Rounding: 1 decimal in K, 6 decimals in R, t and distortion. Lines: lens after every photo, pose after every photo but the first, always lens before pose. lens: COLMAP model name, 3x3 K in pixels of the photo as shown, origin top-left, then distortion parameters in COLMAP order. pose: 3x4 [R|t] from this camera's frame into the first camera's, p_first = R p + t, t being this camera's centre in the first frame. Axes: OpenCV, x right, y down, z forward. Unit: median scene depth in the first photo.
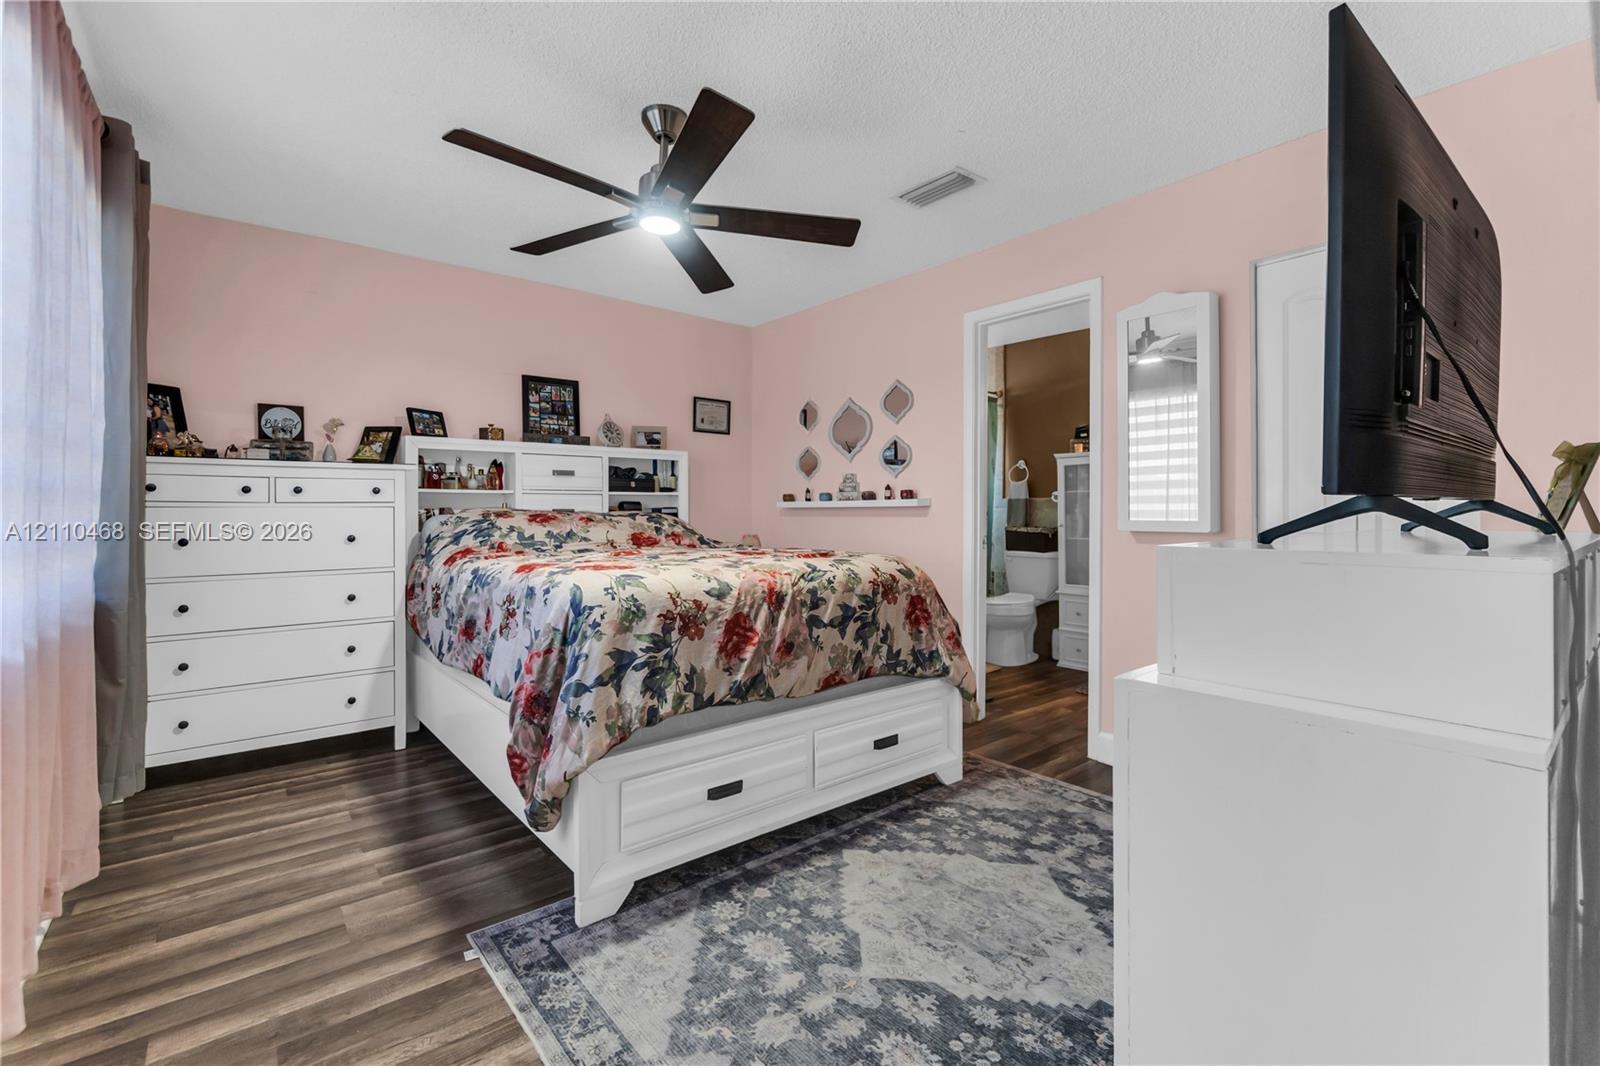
lens RADIAL K [[712.2, 0, 794.5], [0, 712.2, 522.0], [0, 0, 1]] dist [-0.001692, -0.000093]
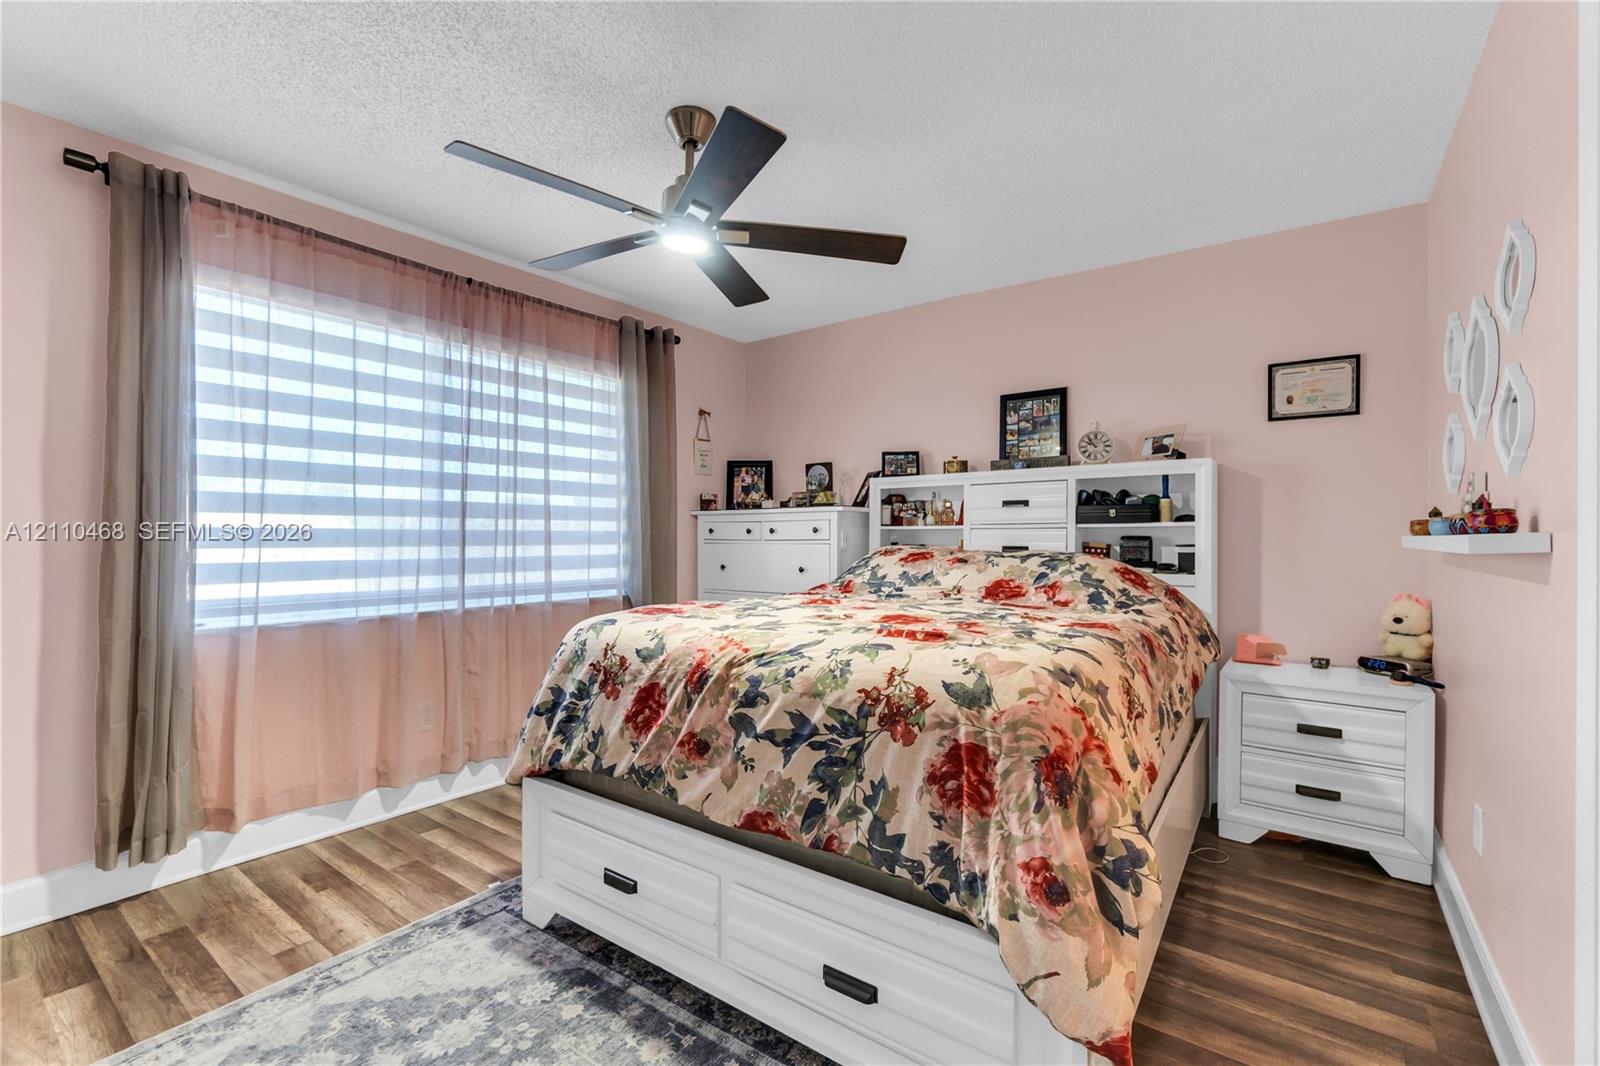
lens RADIAL K [[712.2, 0, 792.8], [0, 712.2, 534.0], [0, 0, 1]] dist [-0.001692, -0.000093]
pose [[0.226247, 0.000540, -0.974070, 0.657015], [-0.013564, 0.999905, -0.002597, -0.039671], [0.973976, 0.013800, 0.226233, 0.824853]]
